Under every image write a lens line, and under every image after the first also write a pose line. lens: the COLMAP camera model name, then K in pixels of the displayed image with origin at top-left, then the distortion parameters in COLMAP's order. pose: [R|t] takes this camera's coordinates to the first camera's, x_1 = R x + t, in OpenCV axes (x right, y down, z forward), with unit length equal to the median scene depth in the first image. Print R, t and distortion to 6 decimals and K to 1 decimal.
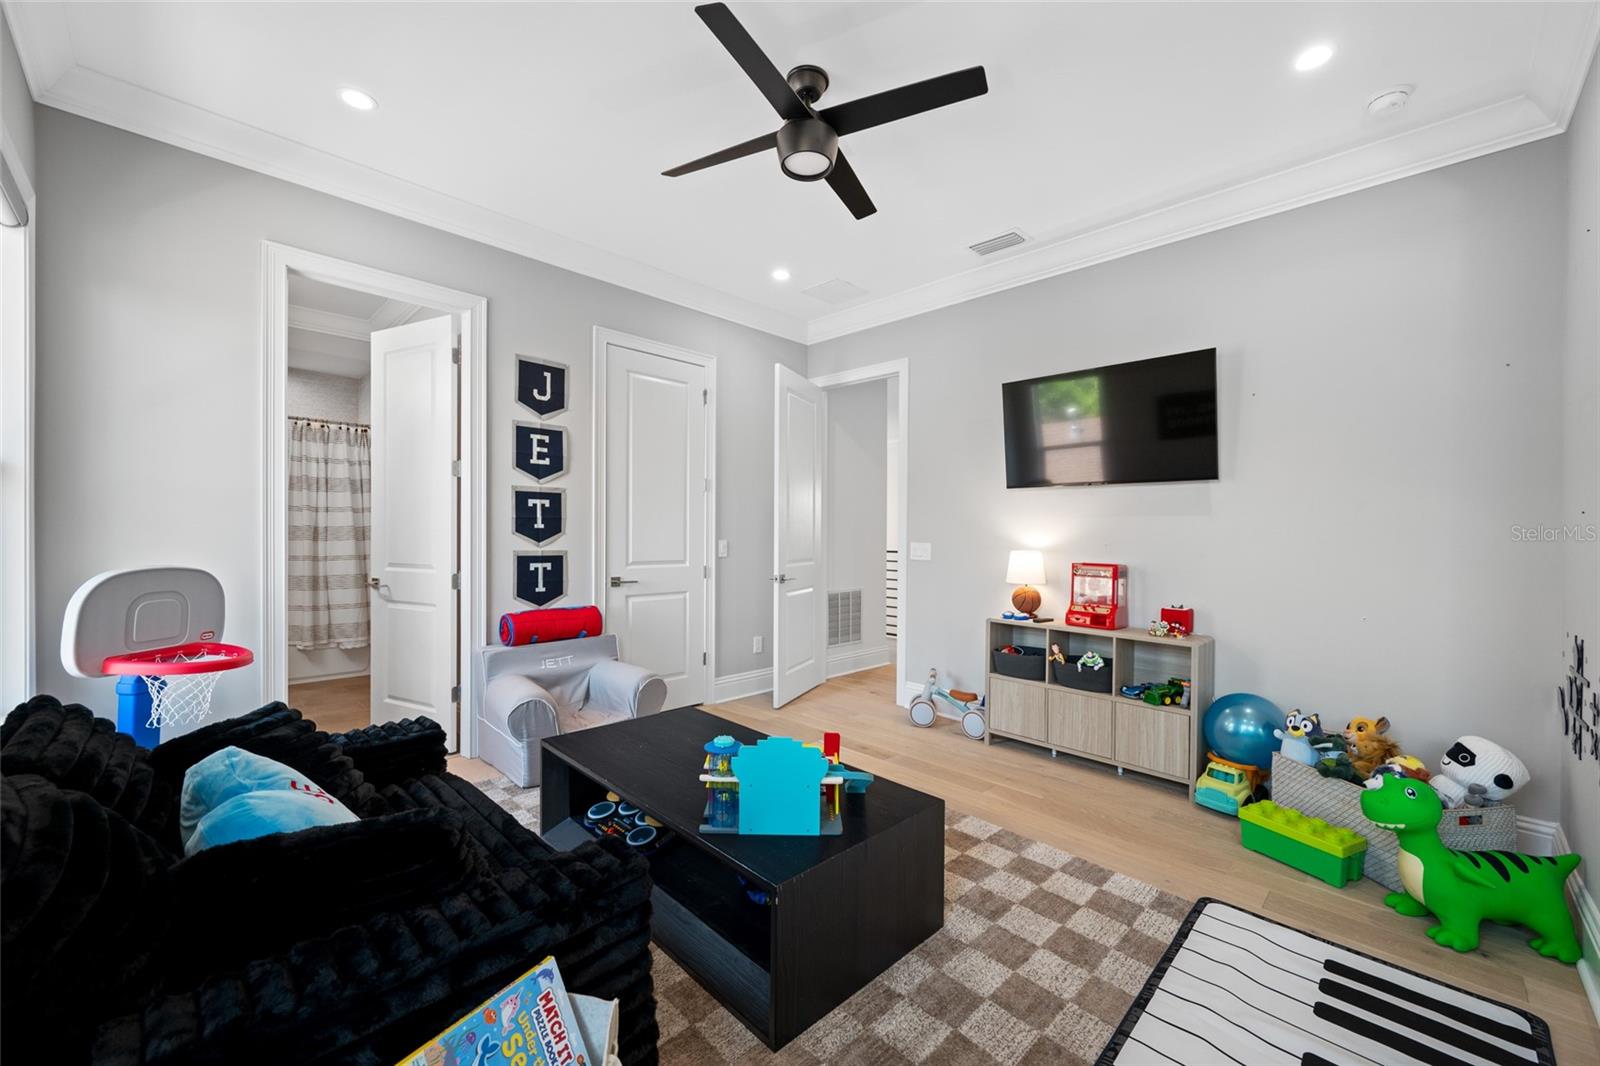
lens RADIAL K [[625.5, 0, 802.5], [0, 625.5, 528.9], [0, 0, 1]] dist [0.003073, 0.000515]
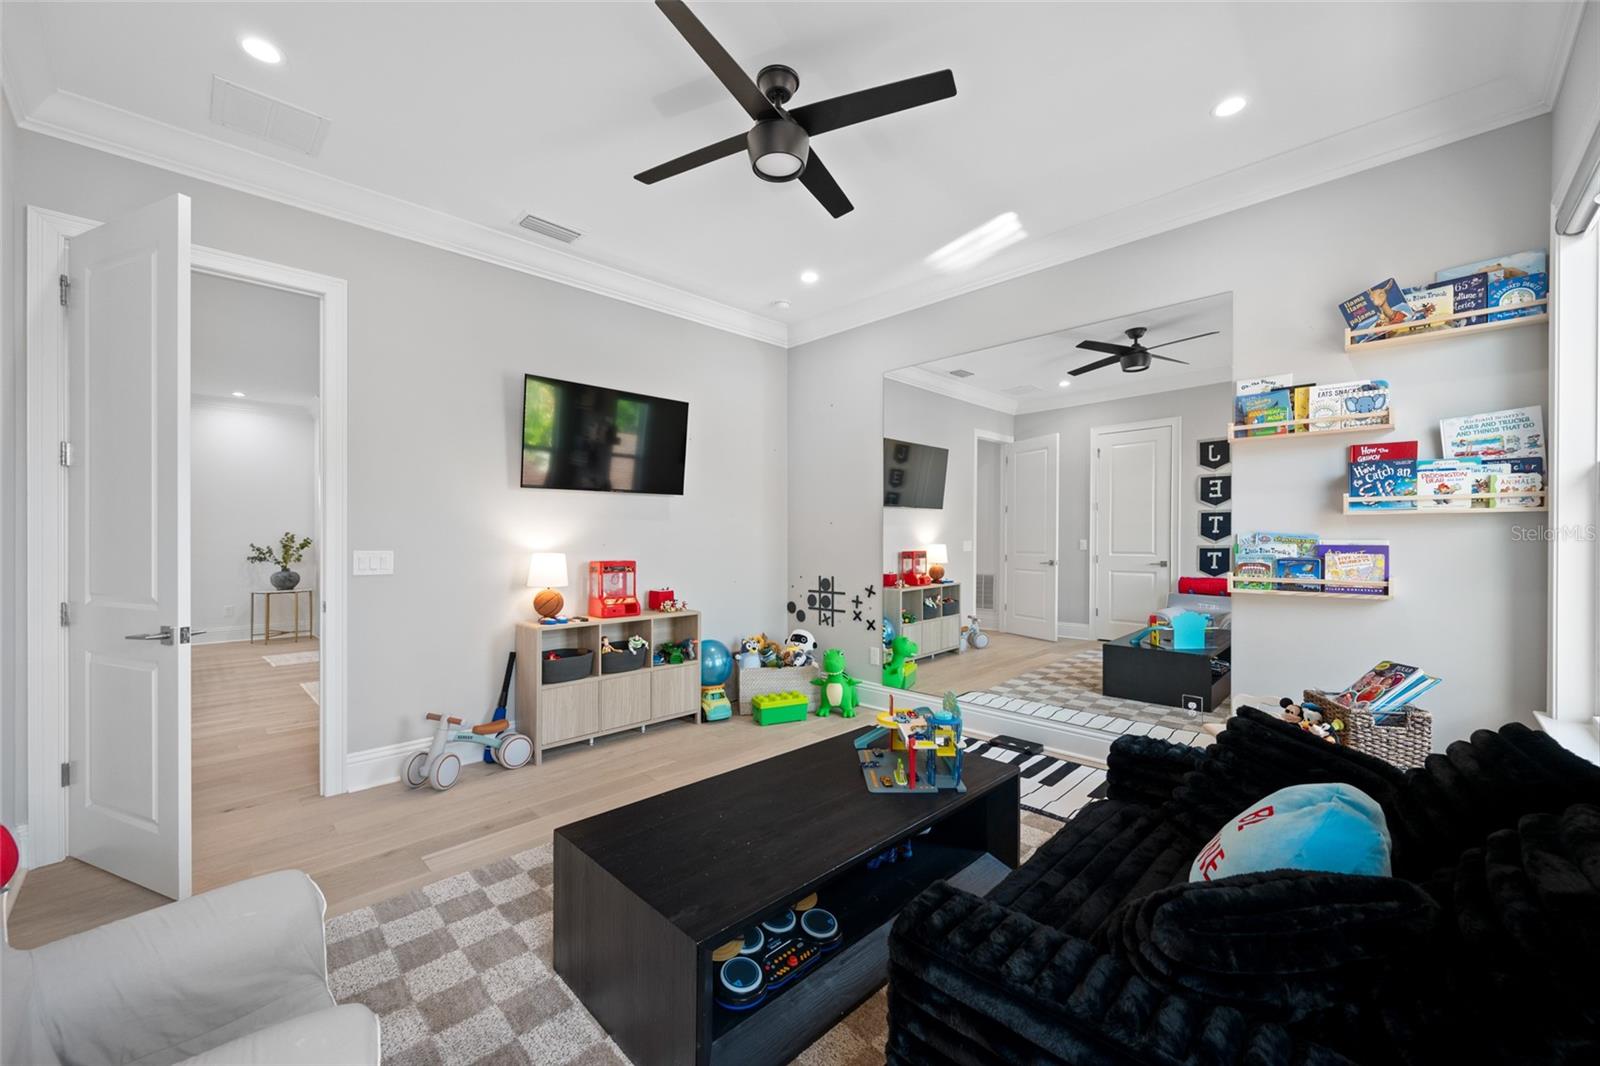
lens RADIAL K [[625.5, 0, 802.4], [0, 625.5, 535.1], [0, 0, 1]] dist [0.003073, 0.000515]
pose [[0.005690, -0.010338, 0.999930, -0.686183], [0.000145, 0.999947, 0.010337, -0.004225], [-0.999984, 0.000086, 0.005691, 0.663624]]
